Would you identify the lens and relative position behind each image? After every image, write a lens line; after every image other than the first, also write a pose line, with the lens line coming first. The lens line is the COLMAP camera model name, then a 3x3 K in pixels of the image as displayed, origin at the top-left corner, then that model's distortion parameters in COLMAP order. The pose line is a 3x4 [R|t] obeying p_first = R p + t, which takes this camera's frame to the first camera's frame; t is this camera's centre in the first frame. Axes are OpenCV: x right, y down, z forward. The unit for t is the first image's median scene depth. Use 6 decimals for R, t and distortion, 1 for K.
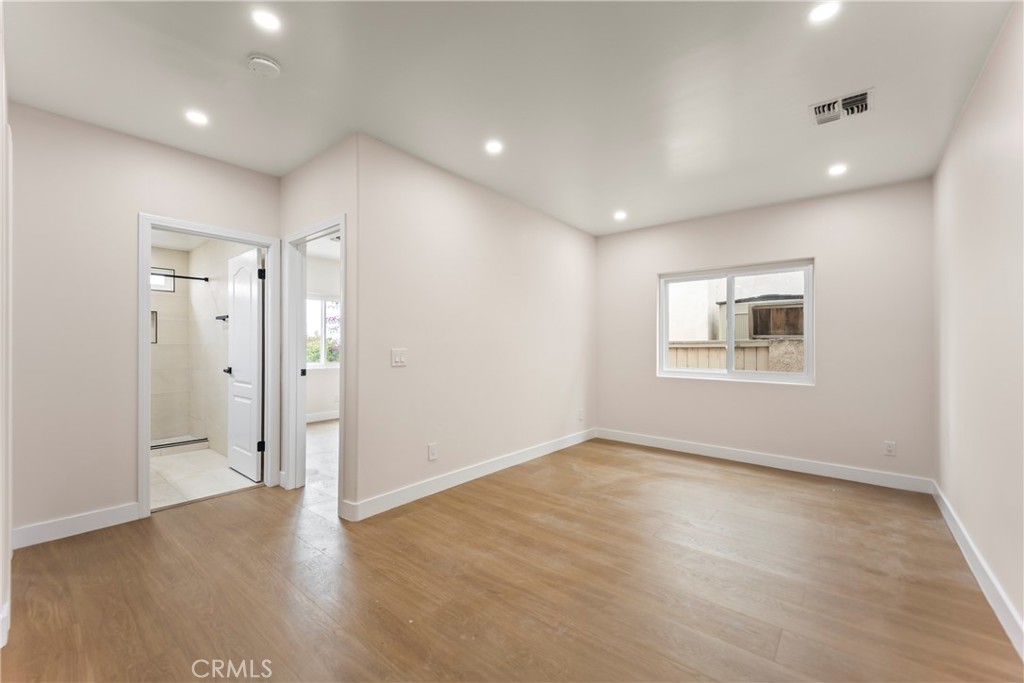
lens RADIAL K [[413.1, 0, 504.3], [0, 413.1, 344.0], [0, 0, 1]] dist [0.003659, 0.000116]
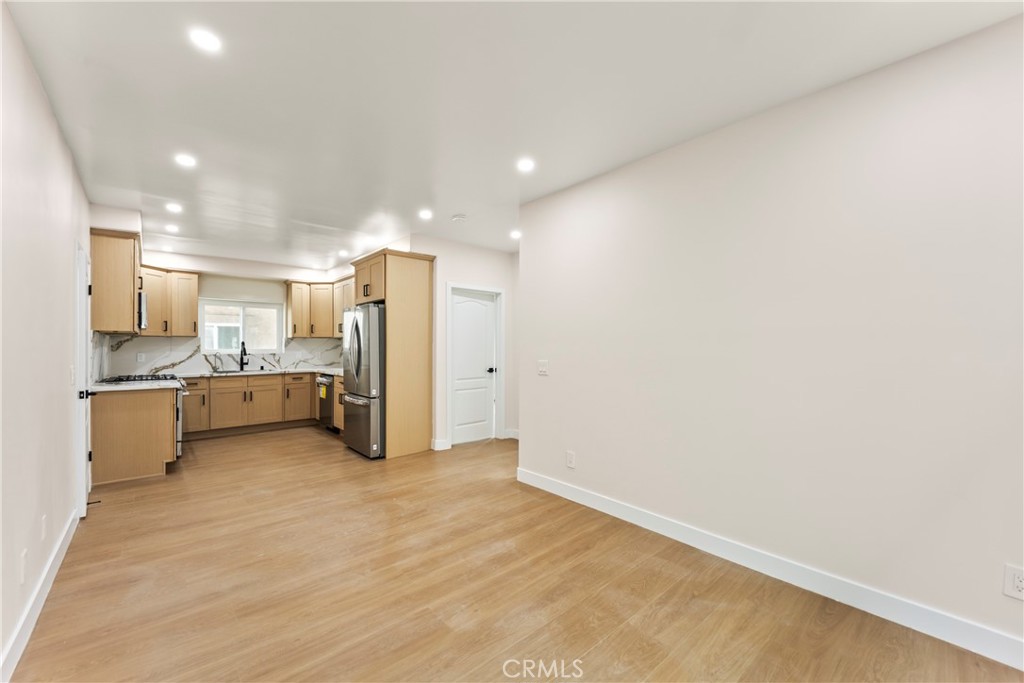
lens RADIAL K [[412.6, 0, 516.5], [0, 412.6, 345.5], [0, 0, 1]] dist [0.008285, -0.000311]
pose [[-0.148103, 0.000575, -0.988972, 0.980475], [-0.000784, 0.999999, 0.000699, -0.034467], [0.988972, 0.000879, -0.148103, 1.126369]]
